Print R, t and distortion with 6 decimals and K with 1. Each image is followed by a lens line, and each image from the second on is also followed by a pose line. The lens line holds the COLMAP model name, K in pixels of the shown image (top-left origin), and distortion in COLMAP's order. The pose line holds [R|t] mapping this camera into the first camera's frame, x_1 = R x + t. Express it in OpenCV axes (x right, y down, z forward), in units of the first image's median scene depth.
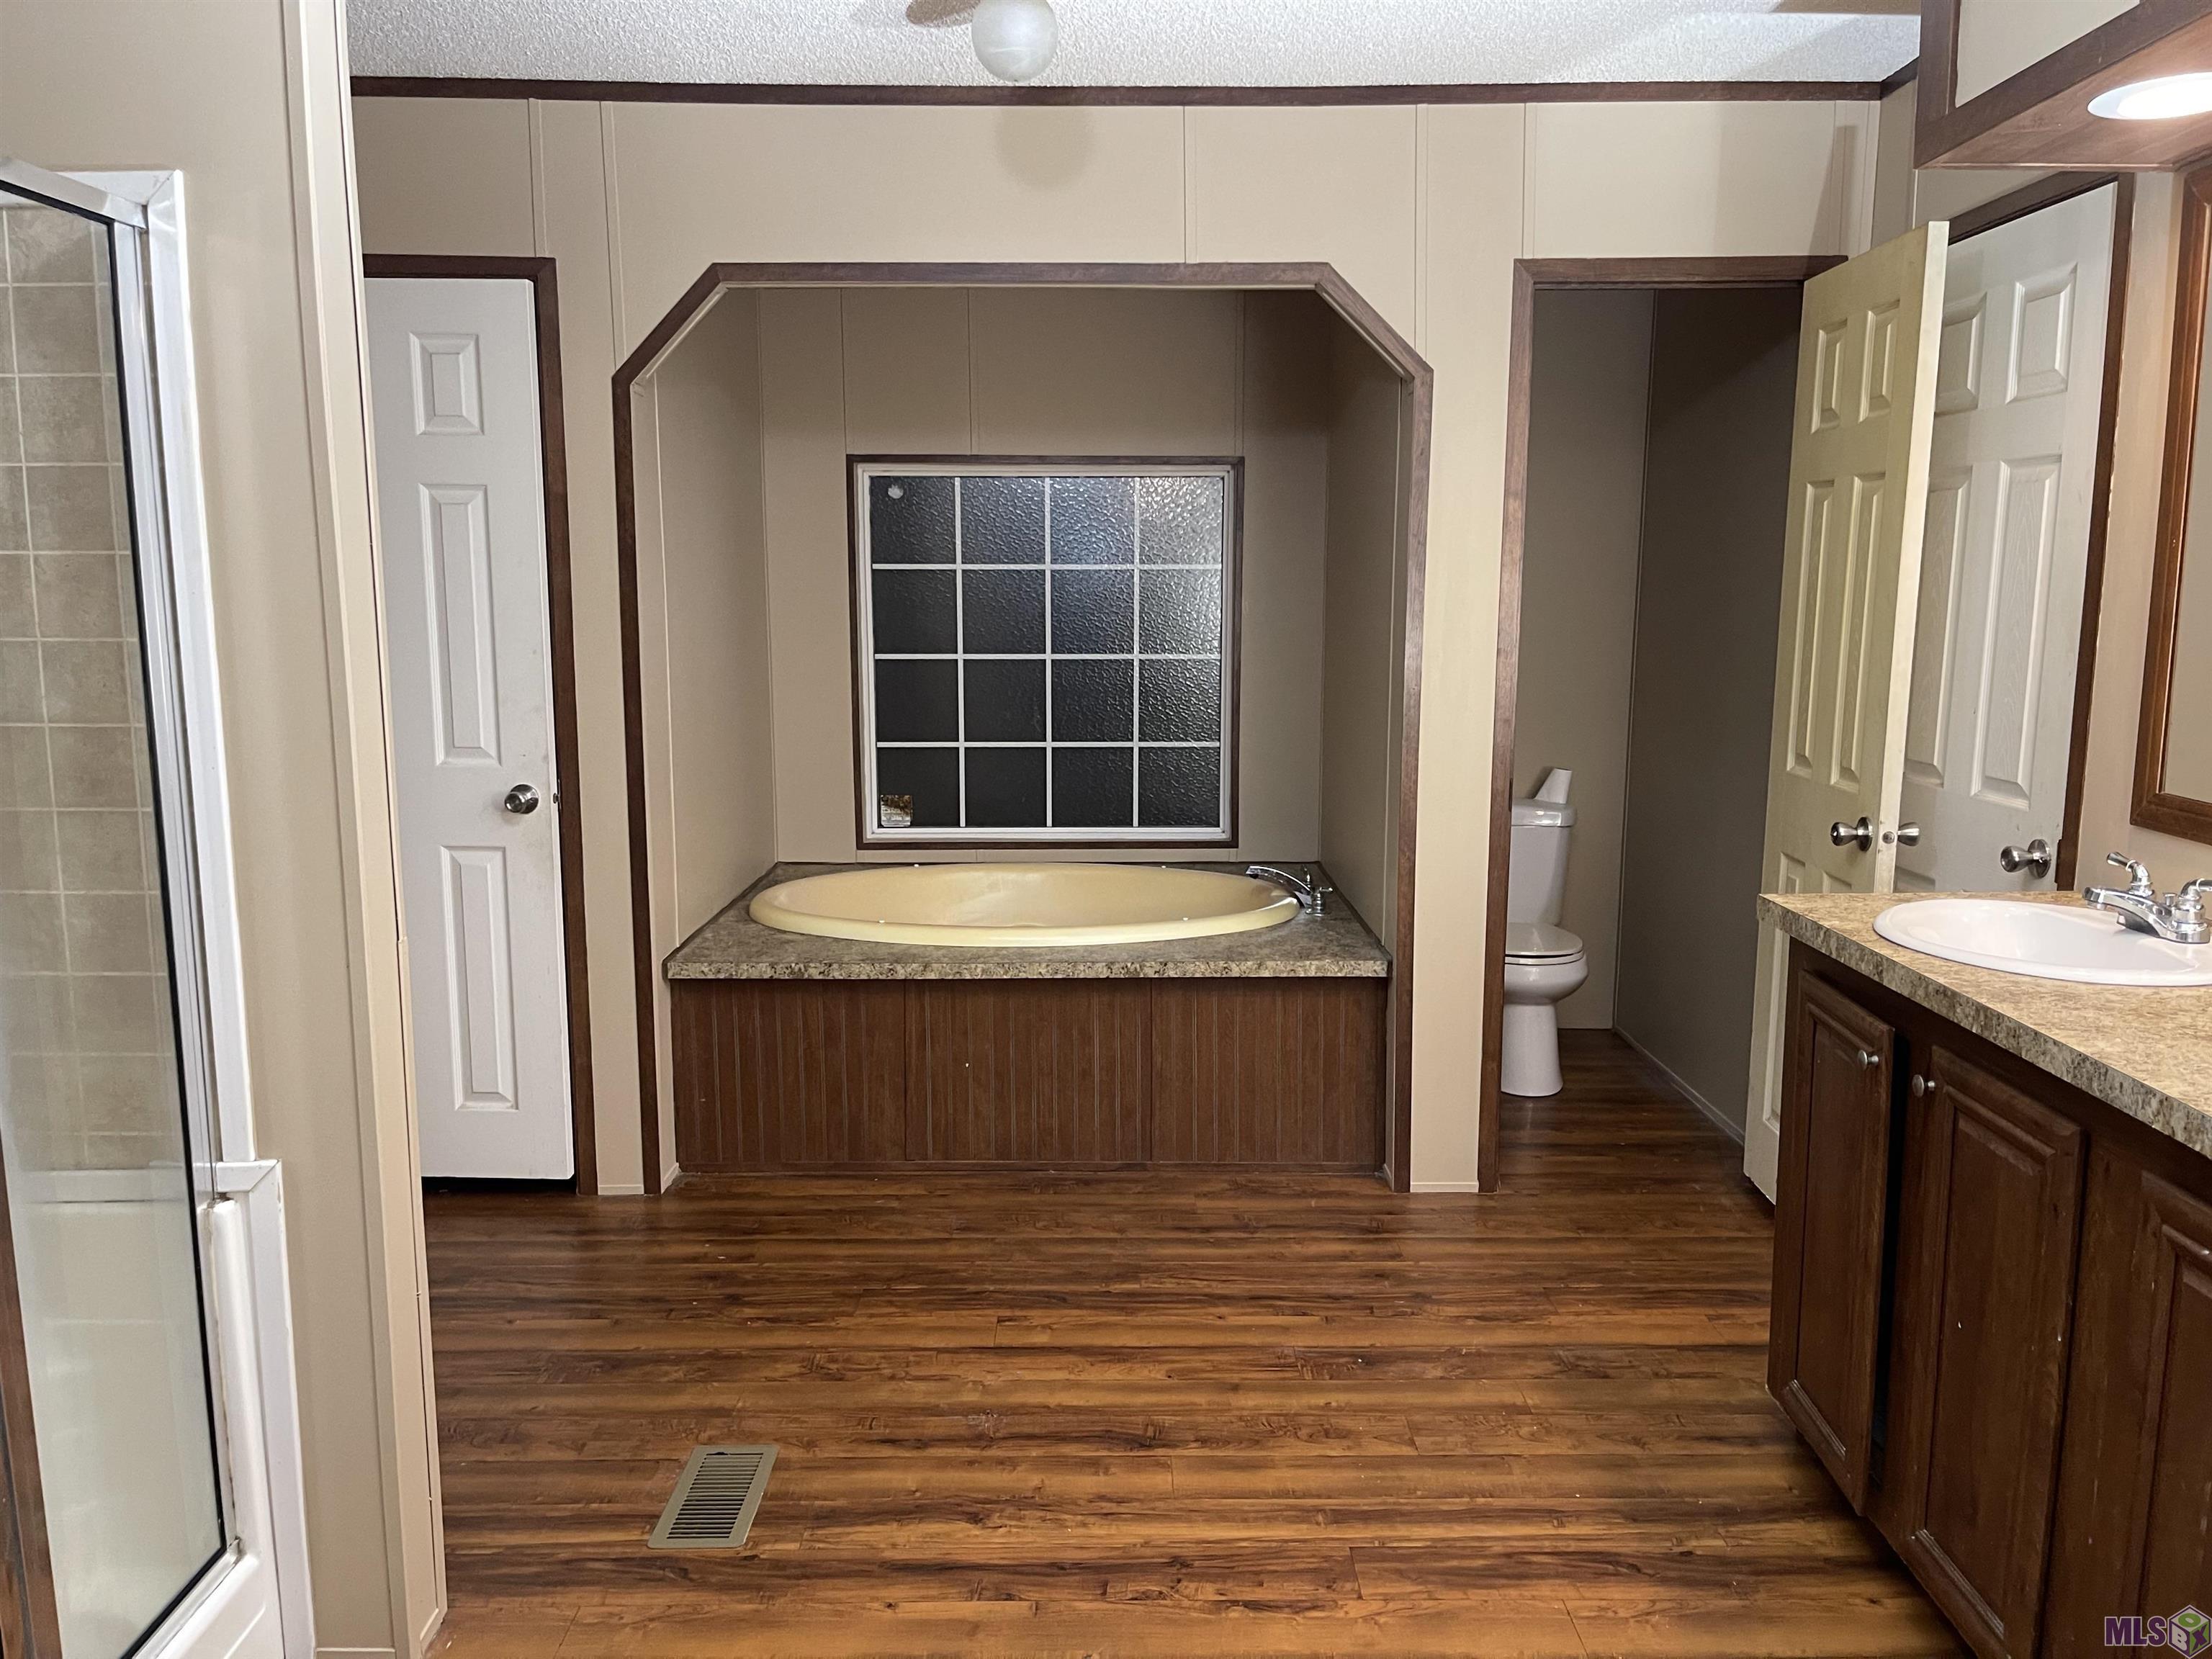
lens RADIAL K [[1633.1, 0, 1102.9], [0, 1633.1, 810.8], [0, 0, 1]] dist [0.049153, -0.075472]
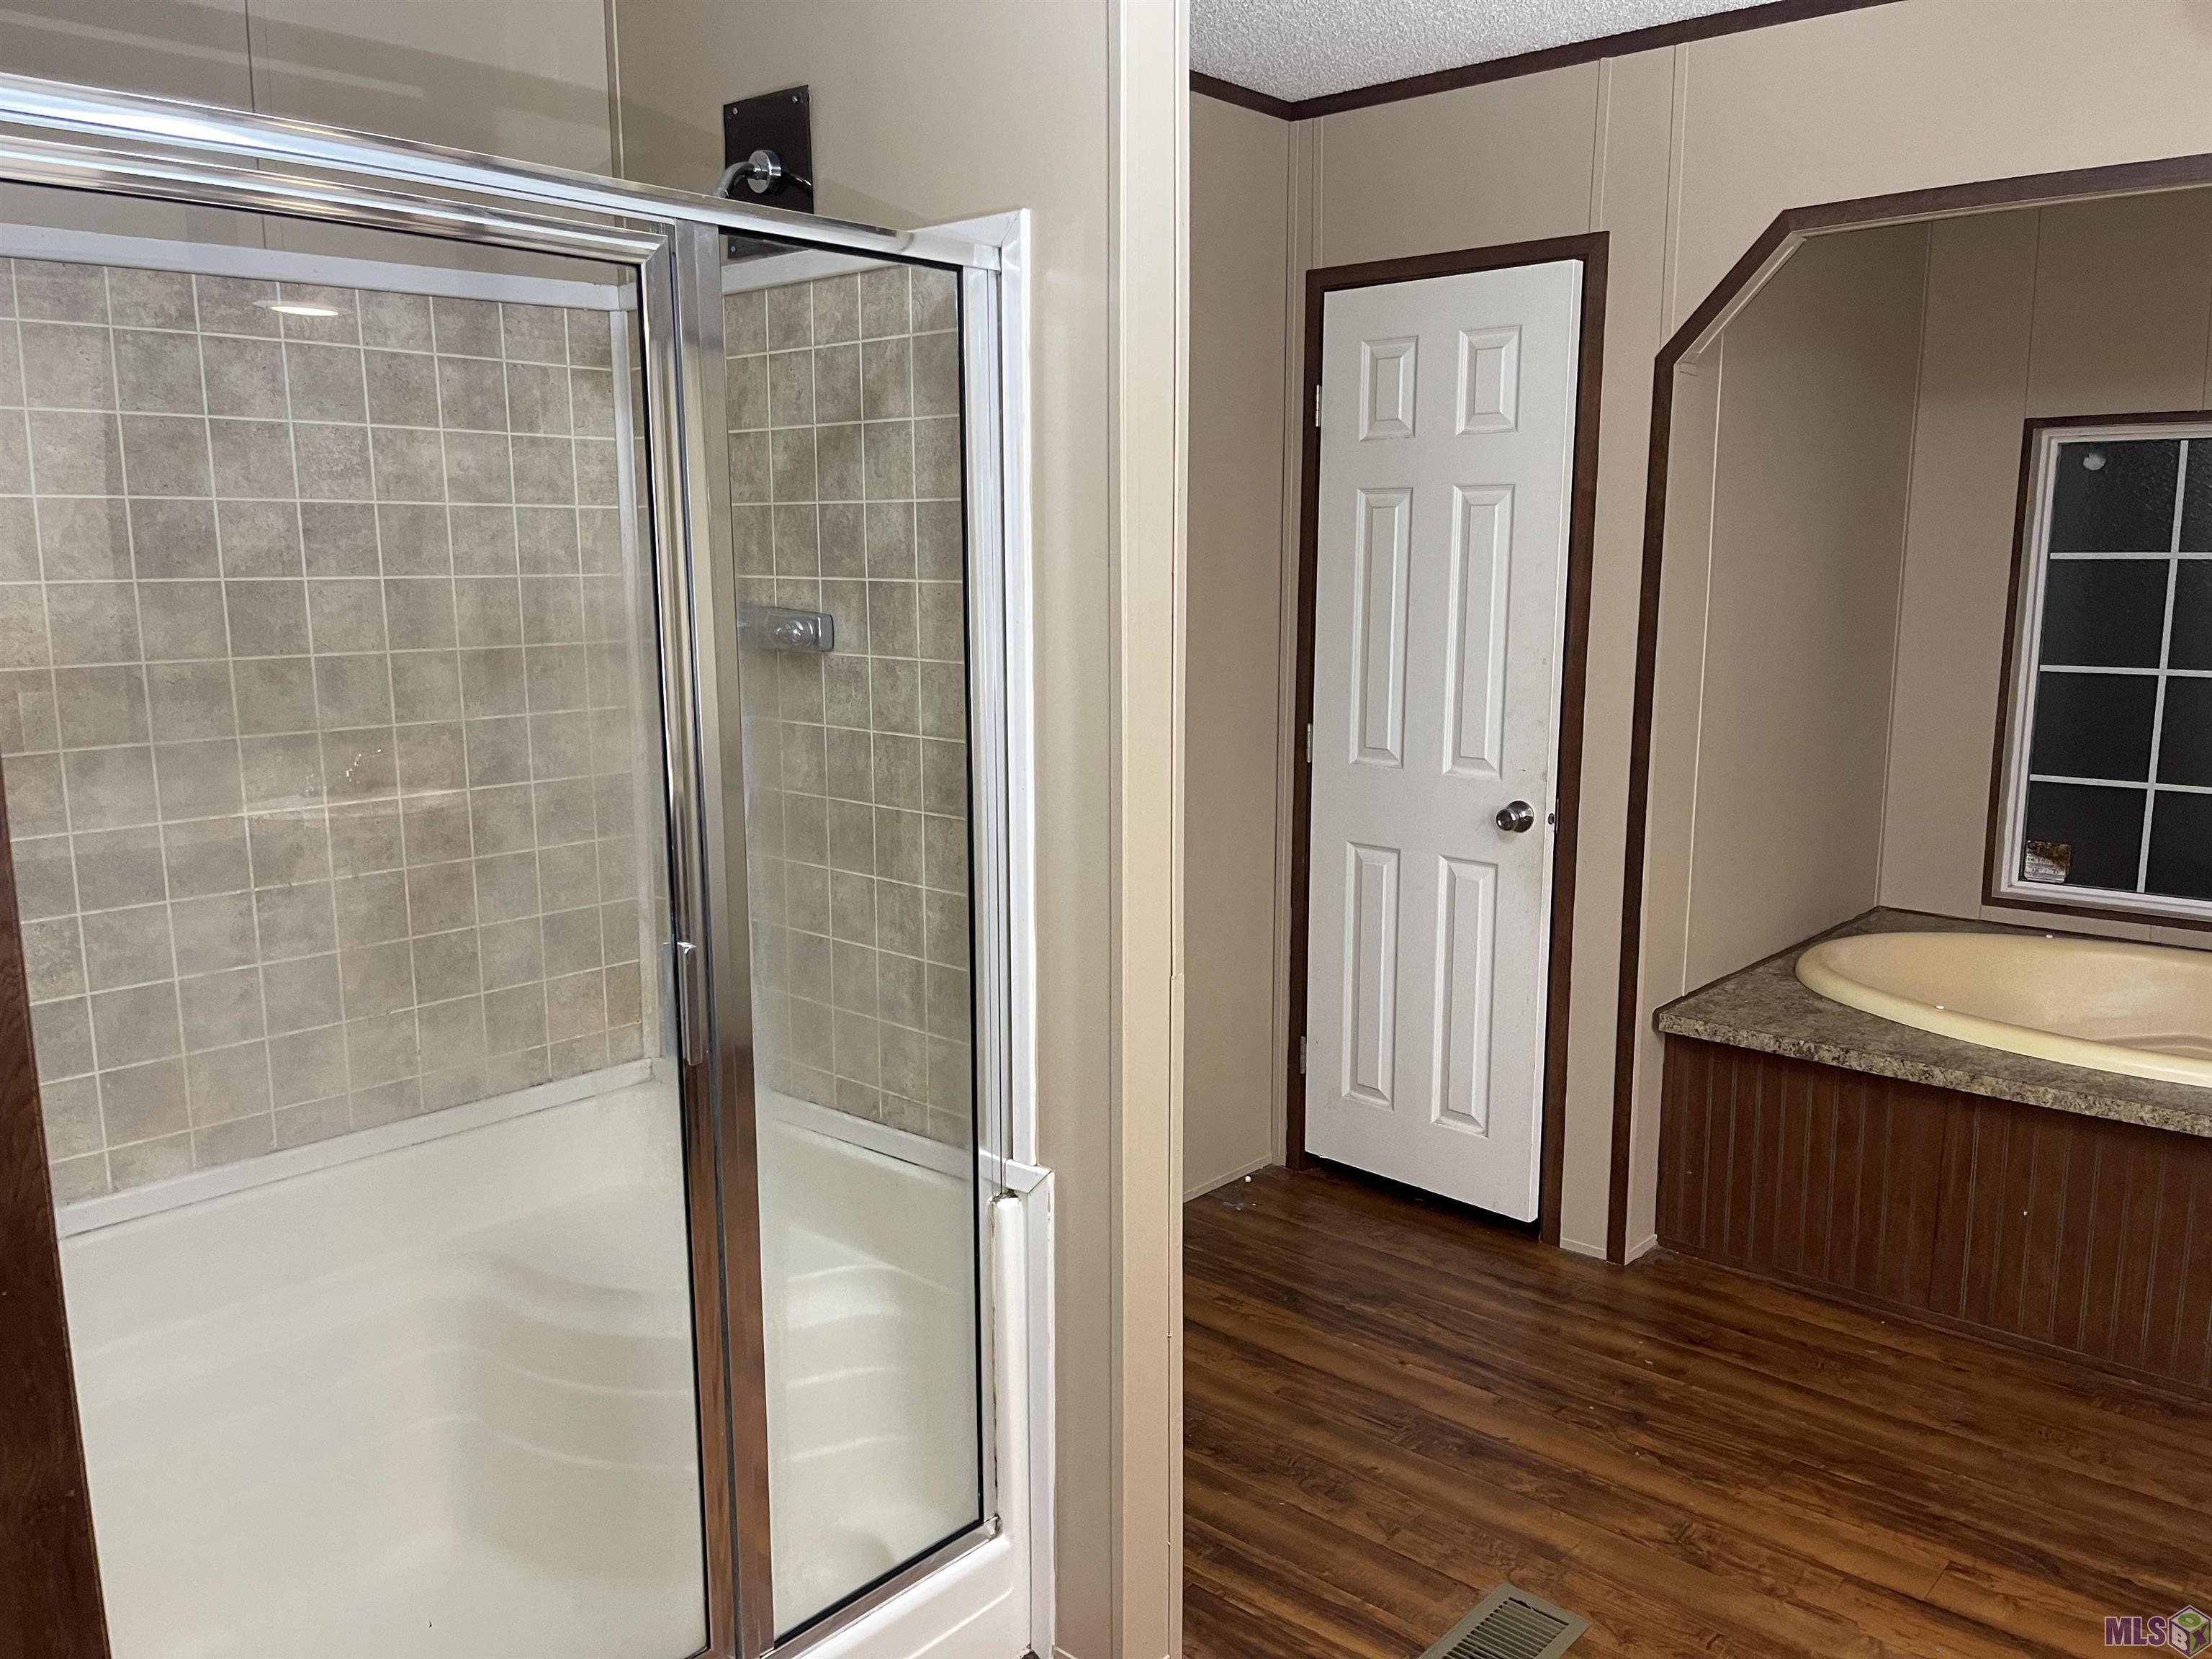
lens RADIAL K [[1633.1, 0, 1113.0], [0, 1633.1, 825.5], [0, 0, 1]] dist [0.049153, -0.075472]
pose [[0.742199, 0.101006, -0.662525, 0.102562], [-0.086184, 0.994754, 0.055109, -0.034788], [0.664615, 0.016197, 0.747010, 0.142598]]
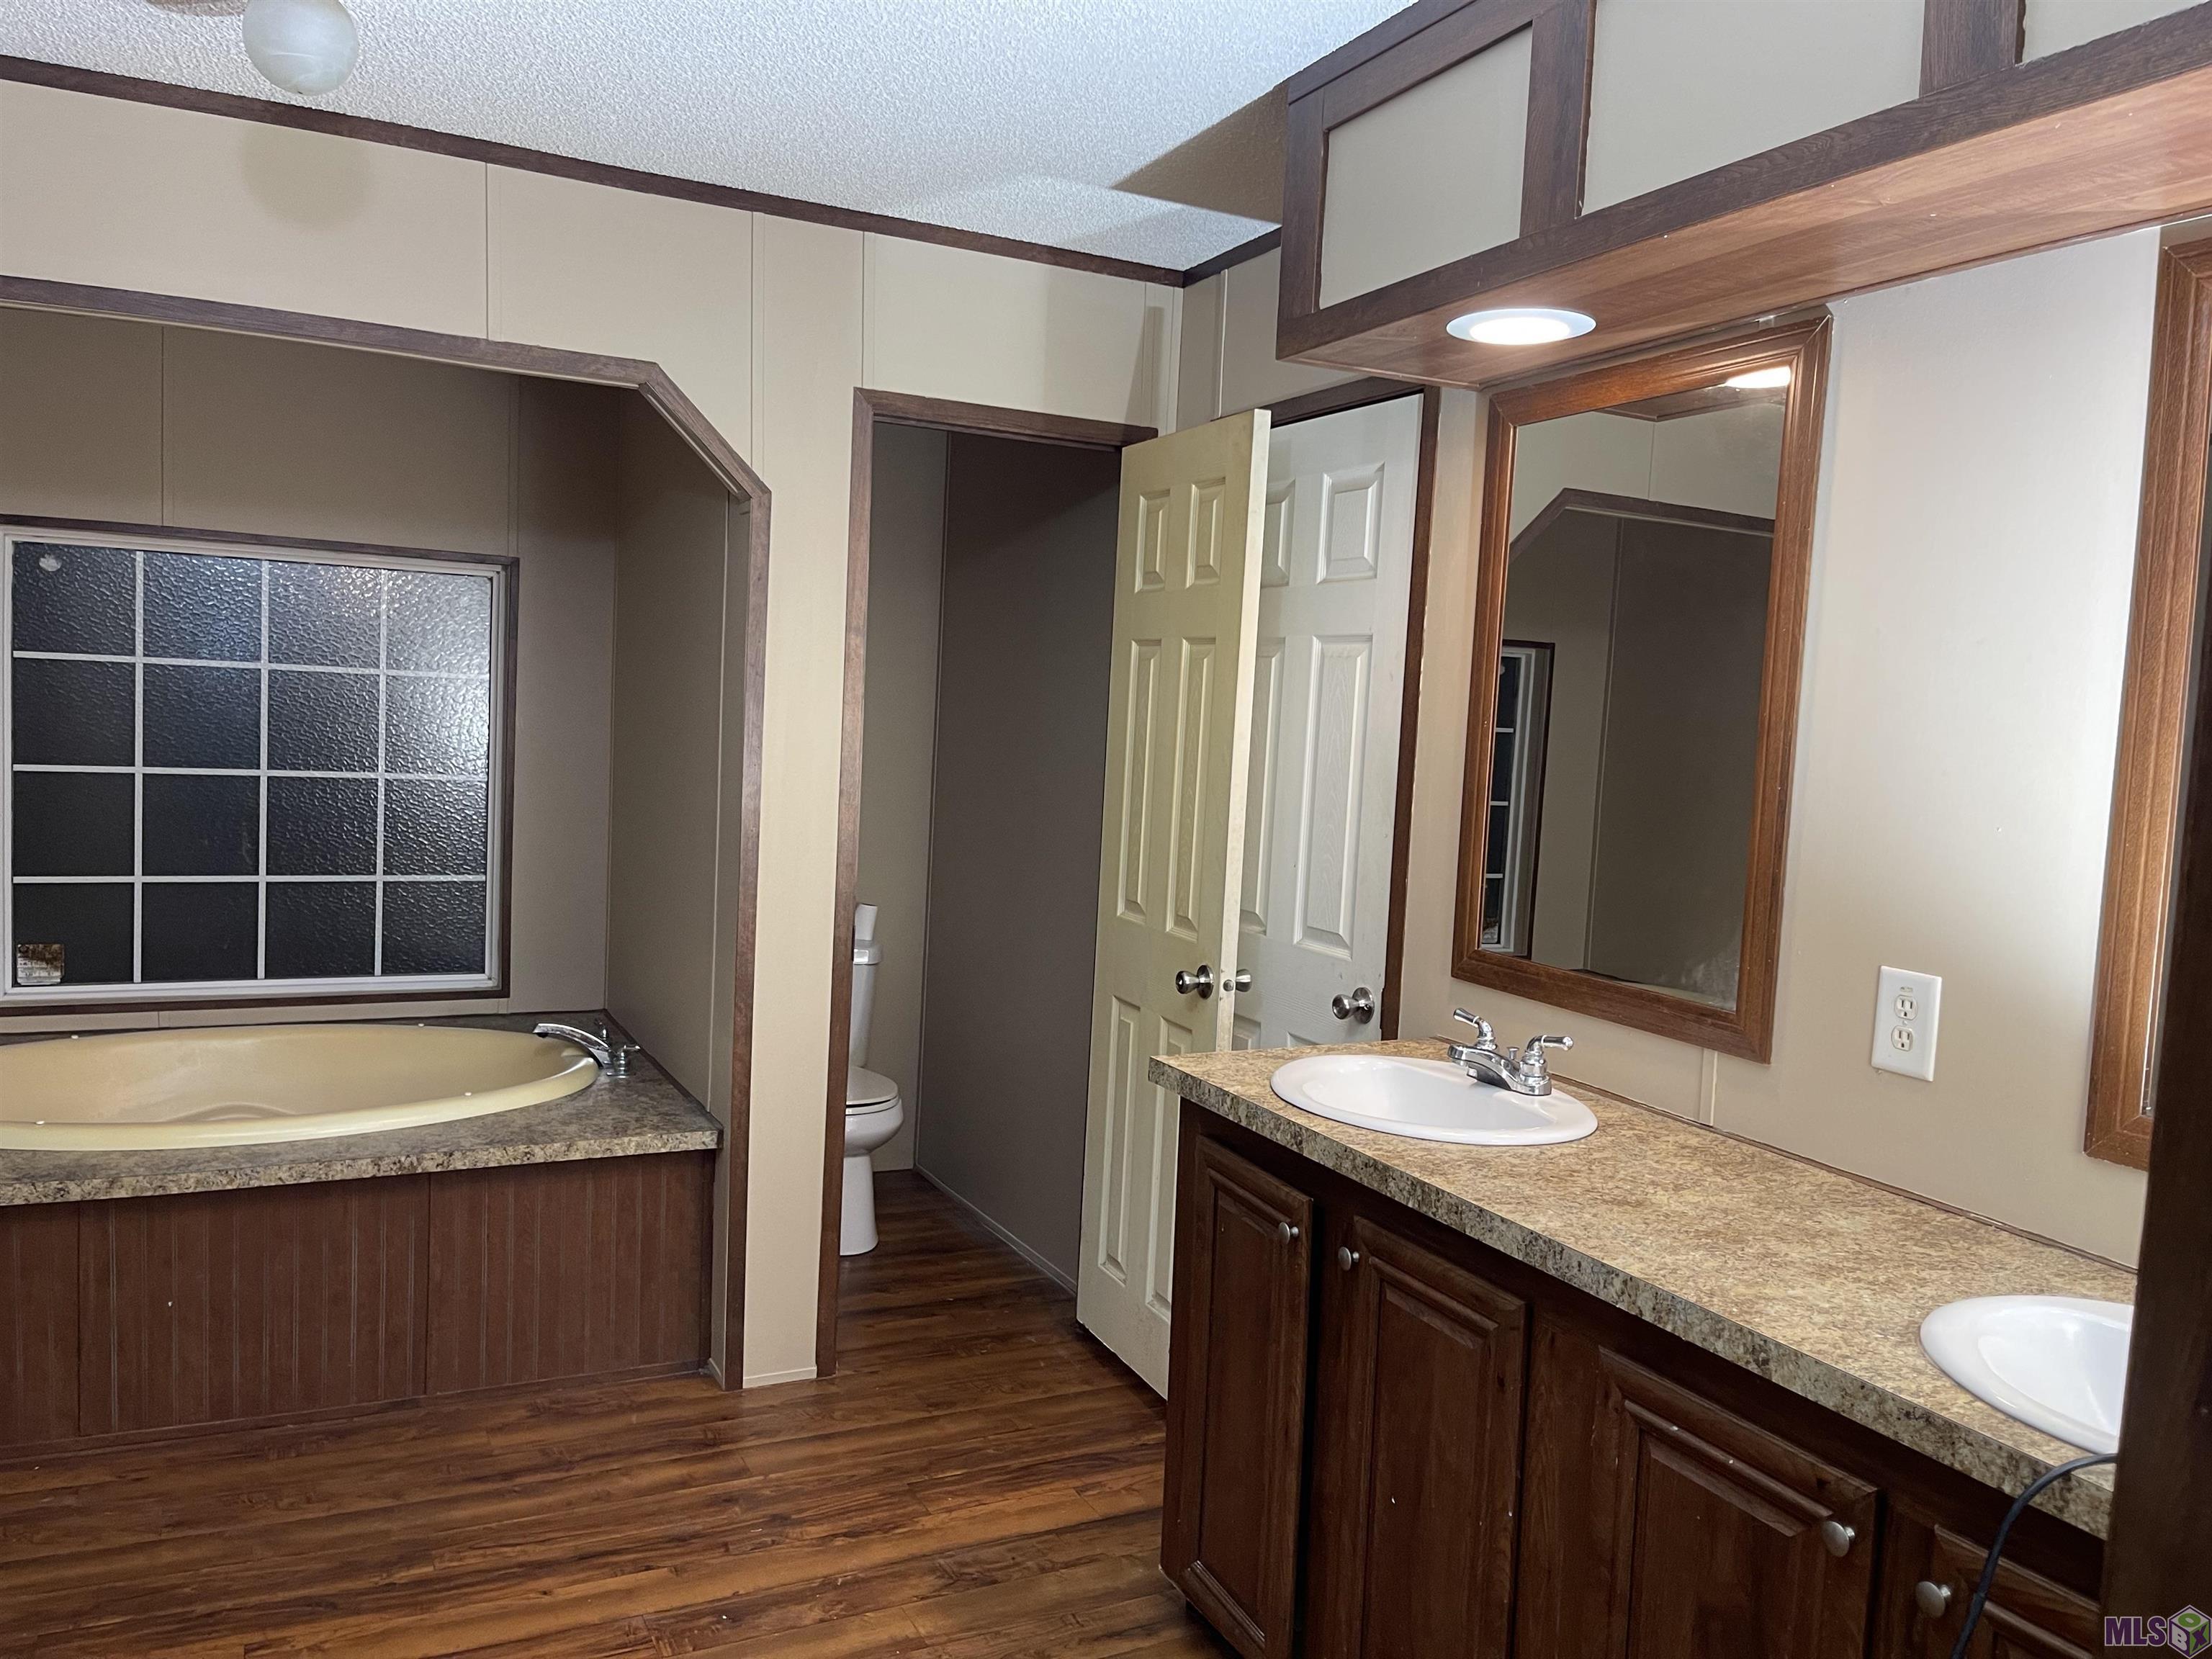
lens RADIAL K [[1633.1, 0, 1115.0], [0, 1633.1, 816.3], [0, 0, 1]] dist [0.049153, -0.075472]
pose [[0.886883, 0.013818, 0.461787, -0.053570], [0.014876, 0.998180, -0.058438, -0.025895], [-0.461755, 0.058697, 0.885064, 0.091015]]
